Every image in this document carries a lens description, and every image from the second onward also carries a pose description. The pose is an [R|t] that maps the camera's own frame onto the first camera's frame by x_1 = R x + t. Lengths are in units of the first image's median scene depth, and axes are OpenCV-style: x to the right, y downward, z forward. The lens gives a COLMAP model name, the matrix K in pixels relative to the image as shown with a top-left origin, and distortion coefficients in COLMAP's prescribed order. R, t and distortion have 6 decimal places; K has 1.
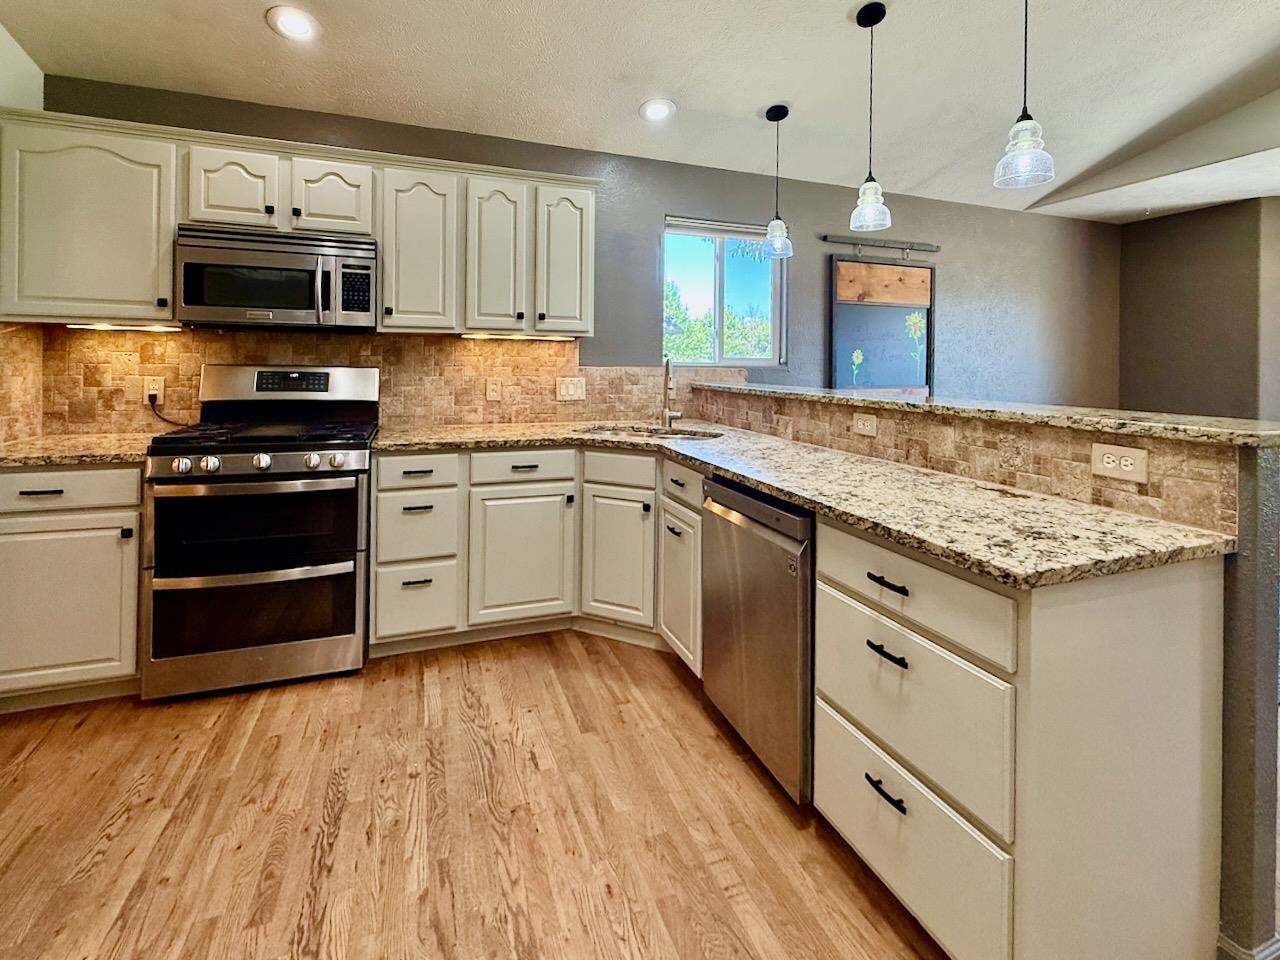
lens RADIAL K [[600.3, 0, 636.2], [0, 600.3, 421.1], [0, 0, 1]] dist [0.000608, 0.000541]
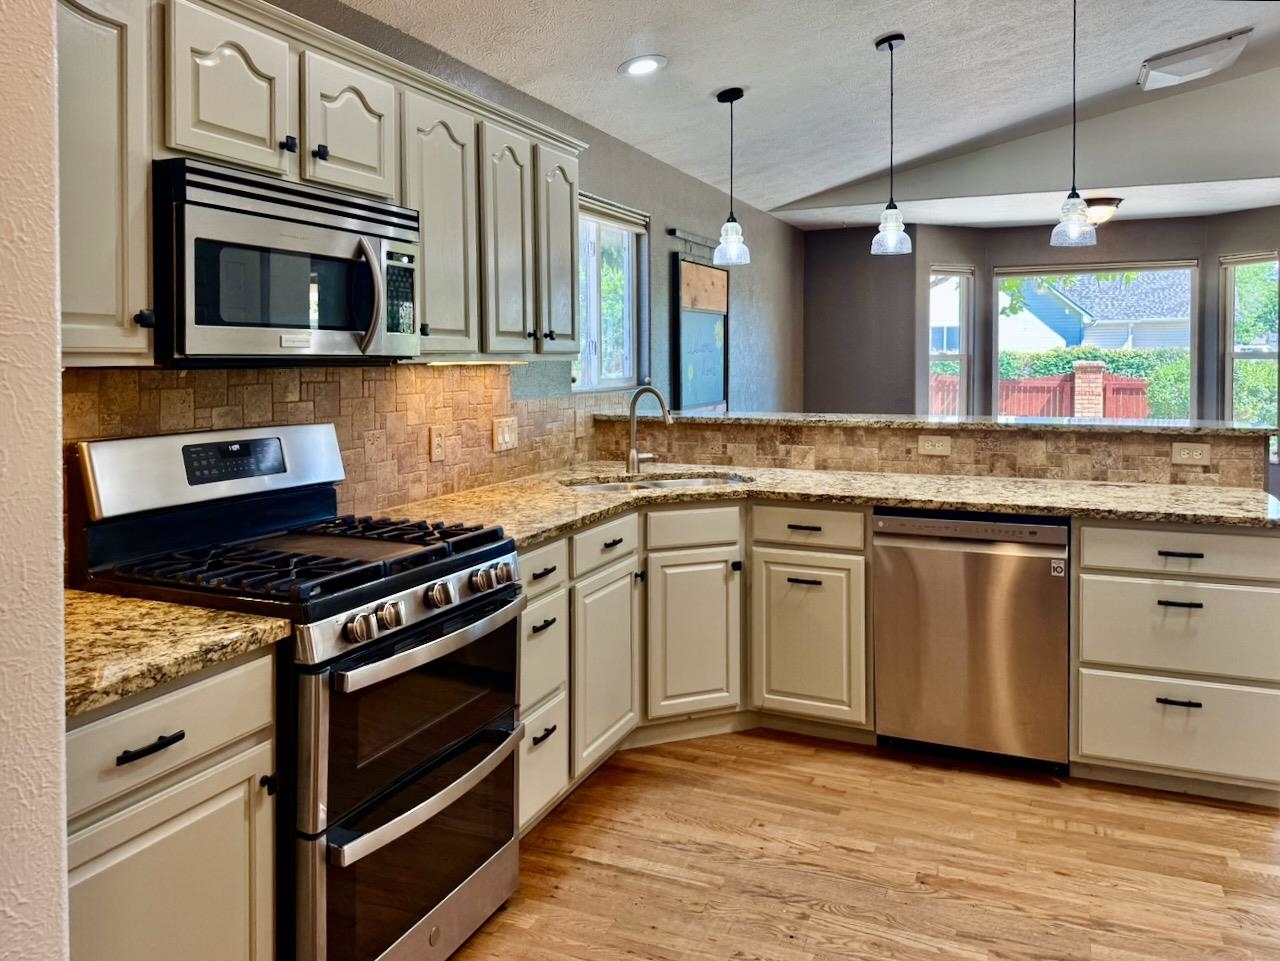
lens RADIAL K [[918.2, 0, 640.0], [0, 918.2, 480.5], [0, 0, 1]] dist [0.102775, -0.159325]
pose [[0.691479, -0.113323, 0.713453, -1.196357], [0.085507, 0.993516, 0.074934, -0.103596], [-0.717318, 0.009190, 0.696685, 0.231178]]
